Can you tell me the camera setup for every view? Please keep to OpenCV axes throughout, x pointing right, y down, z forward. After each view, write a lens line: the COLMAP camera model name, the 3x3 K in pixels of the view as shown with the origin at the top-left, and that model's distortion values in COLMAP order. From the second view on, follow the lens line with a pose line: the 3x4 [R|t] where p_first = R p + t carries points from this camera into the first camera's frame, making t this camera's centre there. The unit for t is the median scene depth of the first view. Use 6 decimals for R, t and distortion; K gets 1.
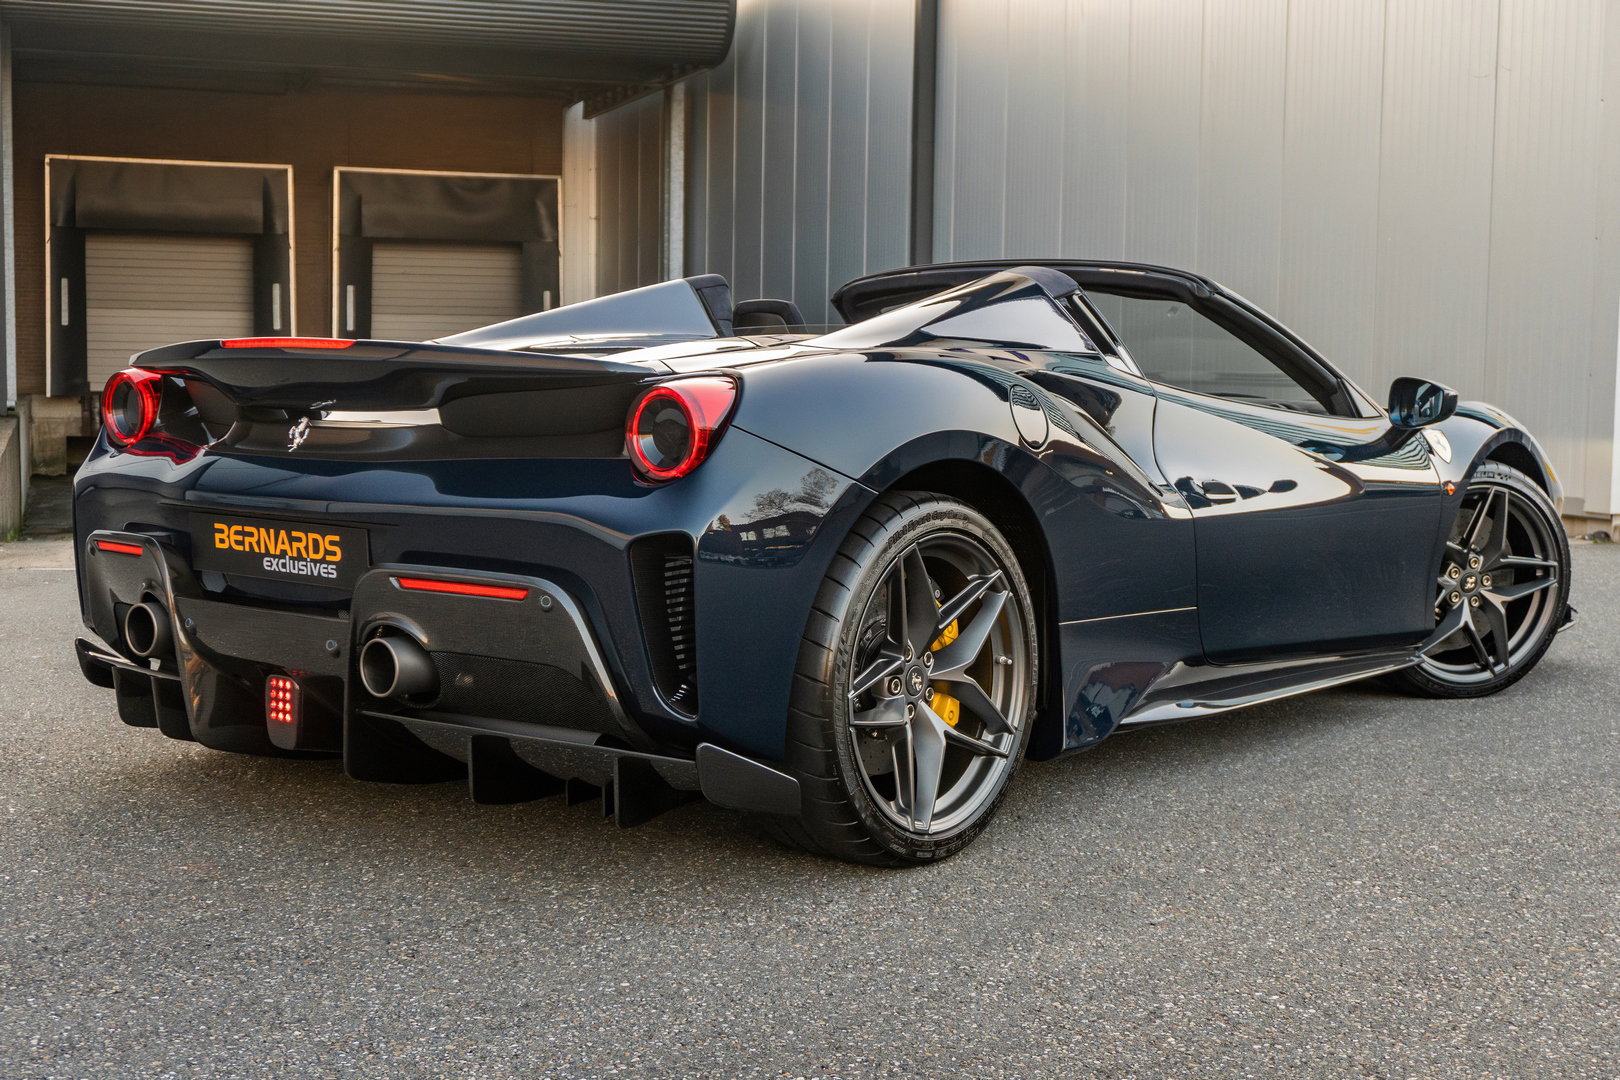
lens RADIAL K [[2044.6, 0, 743.9], [0, 2044.6, 600.1], [0, 0, 1]] dist [-0.017970, 0.000000]
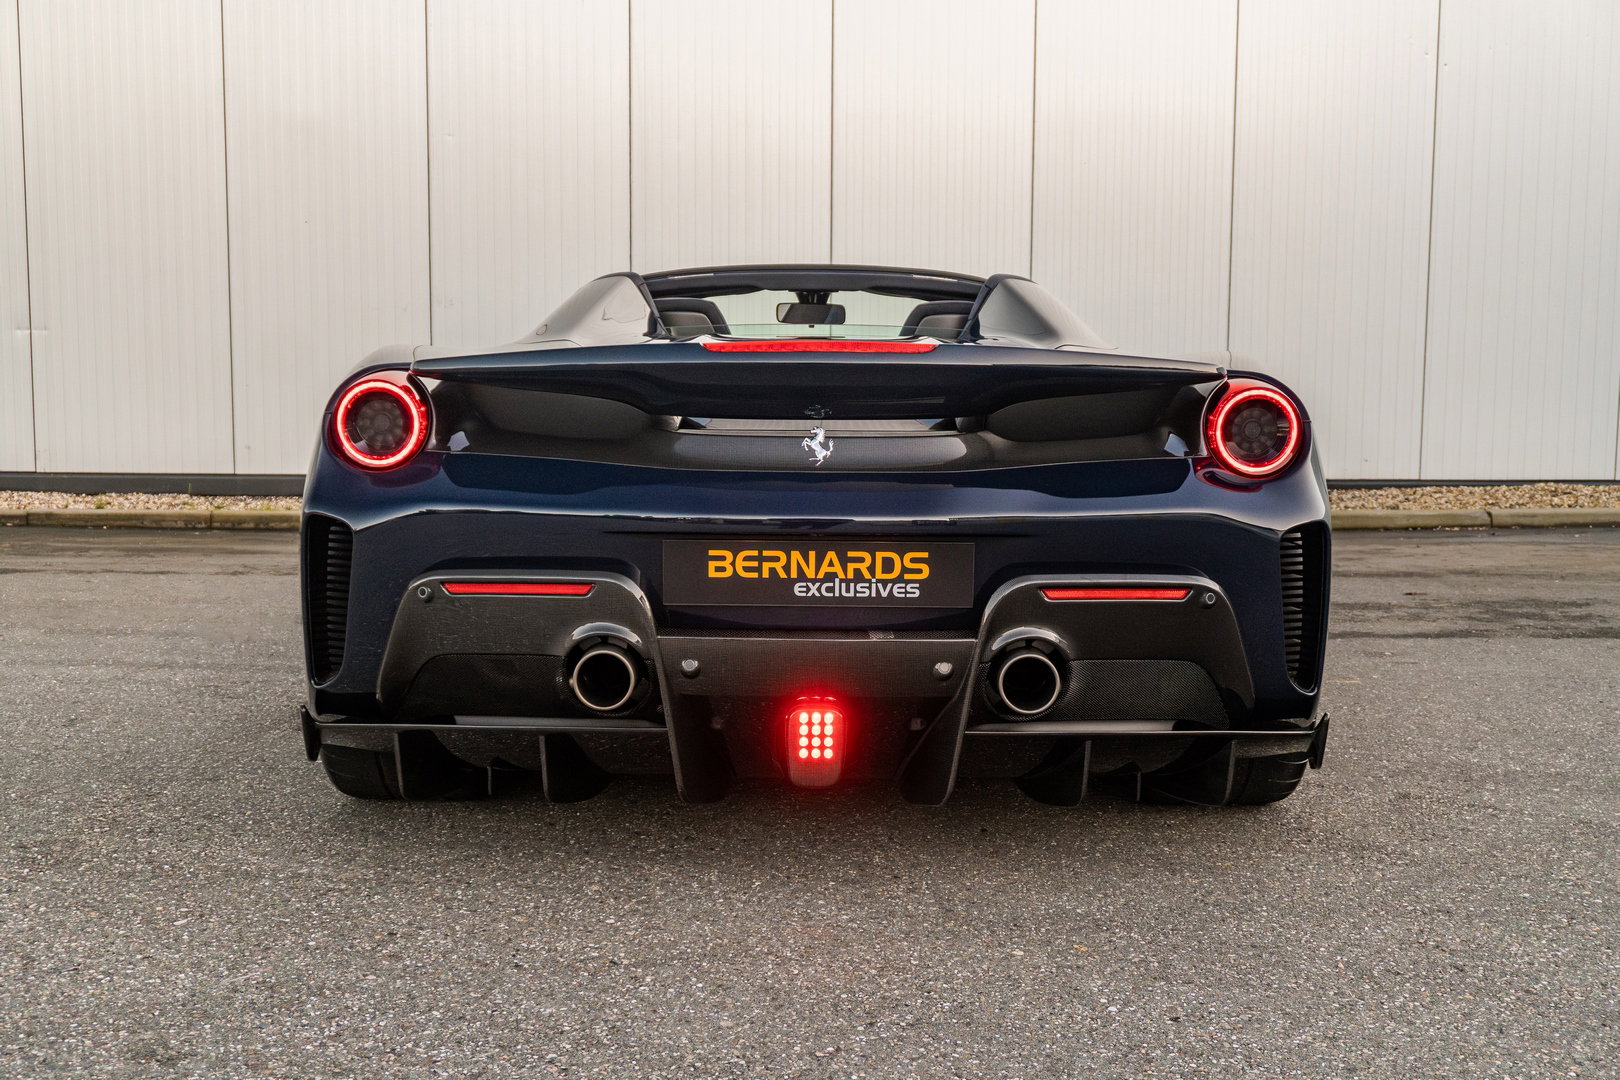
lens RADIAL K [[1778.4, 0, 798.4], [0, 1778.4, 535.3], [0, 0, 1]] dist [-0.010372, 0.000000]
pose [[0.762348, -0.070148, 0.643355, -0.744185], [0.074809, 0.996996, 0.020062, -0.057960], [-0.642830, 0.032834, 0.765305, 0.389767]]
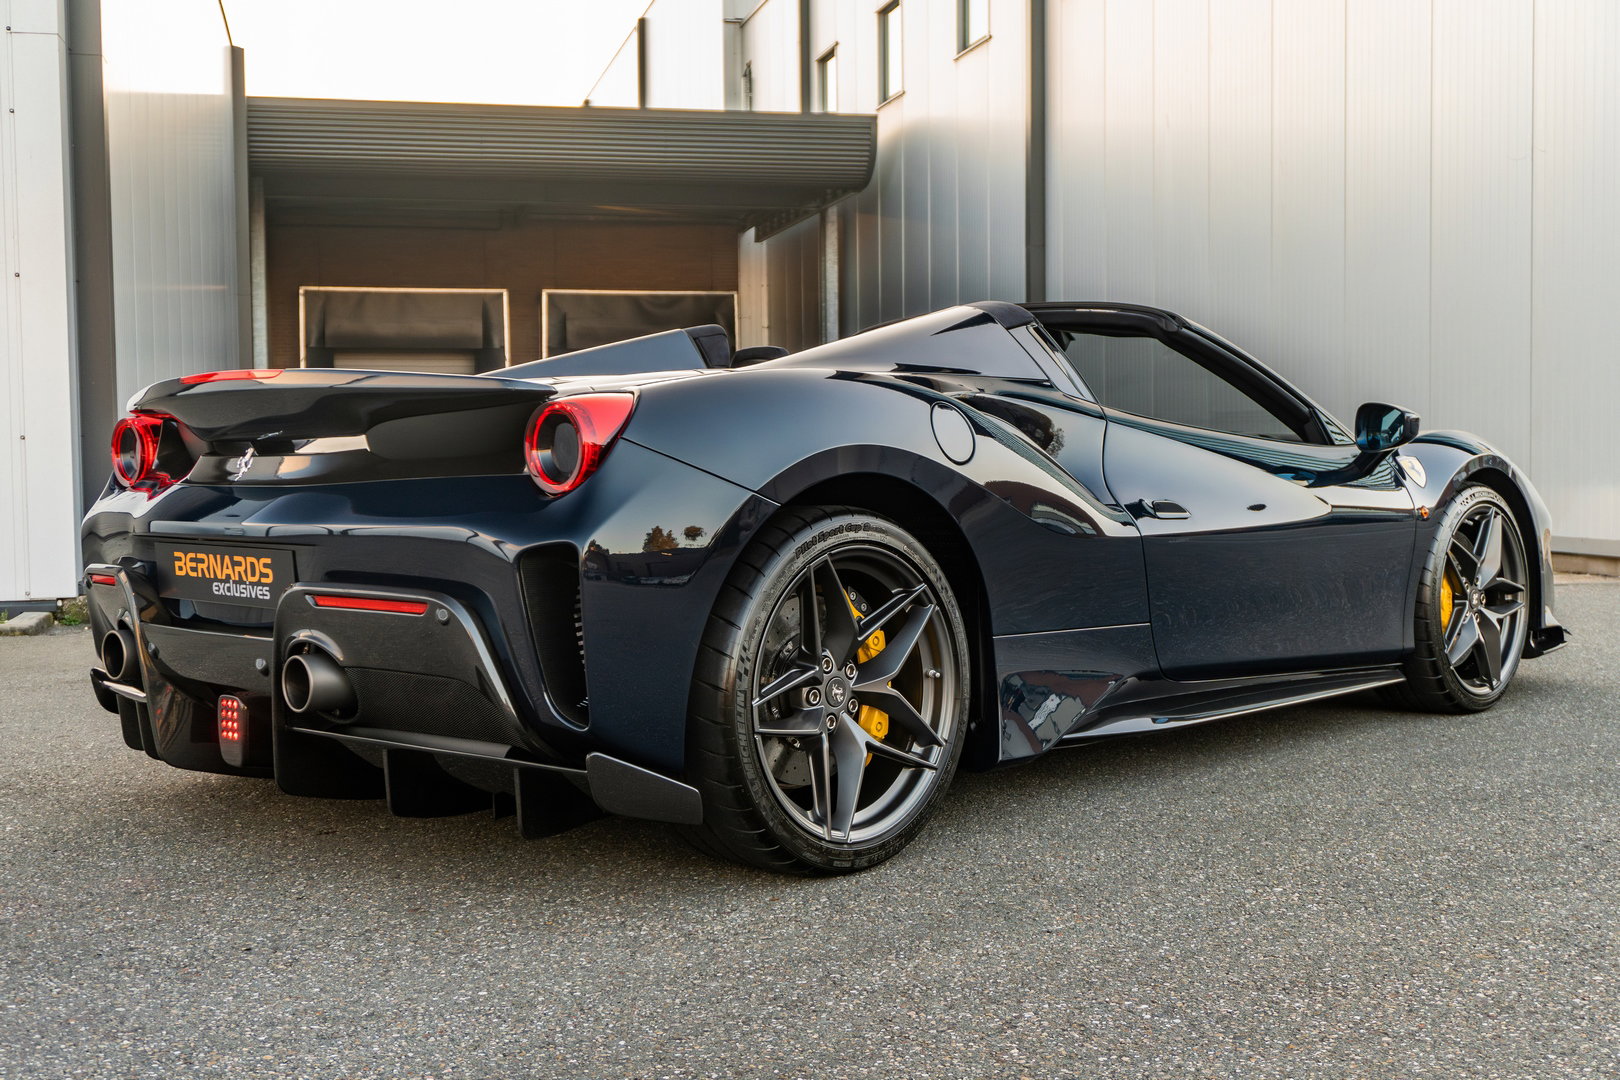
lens RADIAL K [[1778.4, 0, 785.1], [0, 1778.4, 585.2], [0, 0, 1]] dist [-0.010372, 0.000000]
pose [[0.997348, -0.017309, -0.070696, 0.121235], [0.014337, 0.999001, -0.042333, 0.023174], [0.071358, 0.041207, 0.996599, 0.114905]]
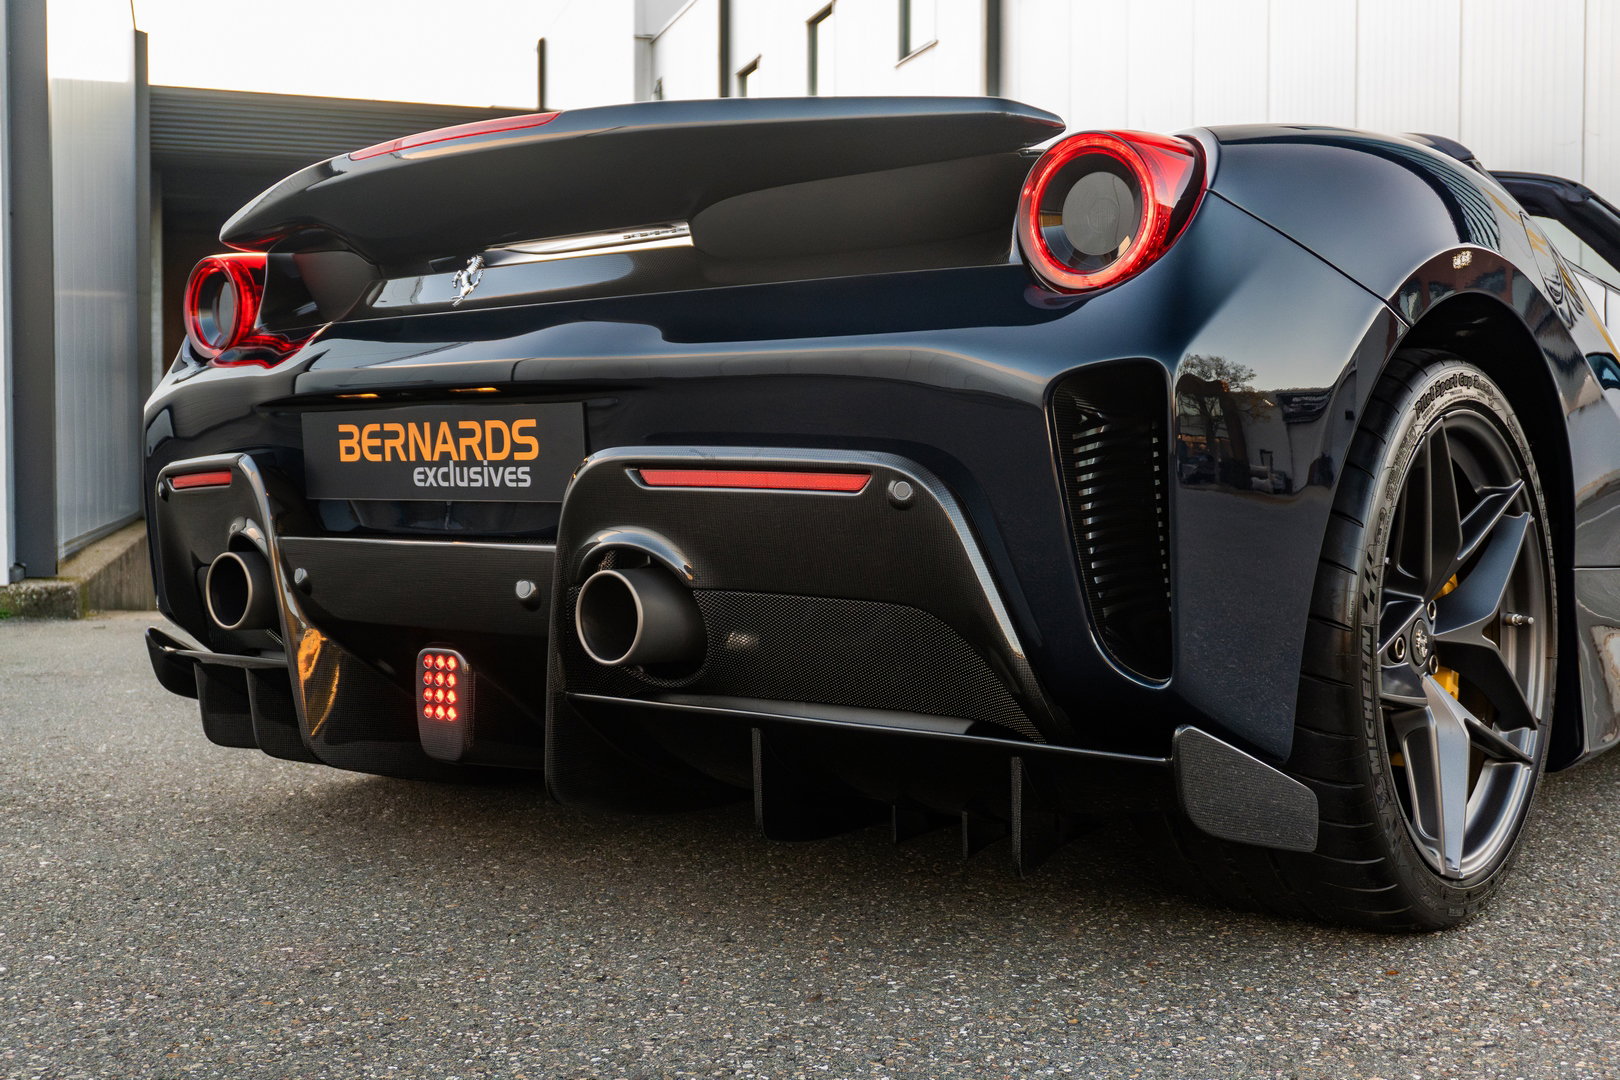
lens RADIAL K [[1778.4, 0, 818.0], [0, 1778.4, 578.5], [0, 0, 1]] dist [-0.010372, 0.000000]
pose [[0.999888, -0.011913, 0.009037, -0.111334], [0.012442, 0.998068, -0.060871, 0.050666], [-0.008295, 0.060976, 0.998105, 0.433216]]
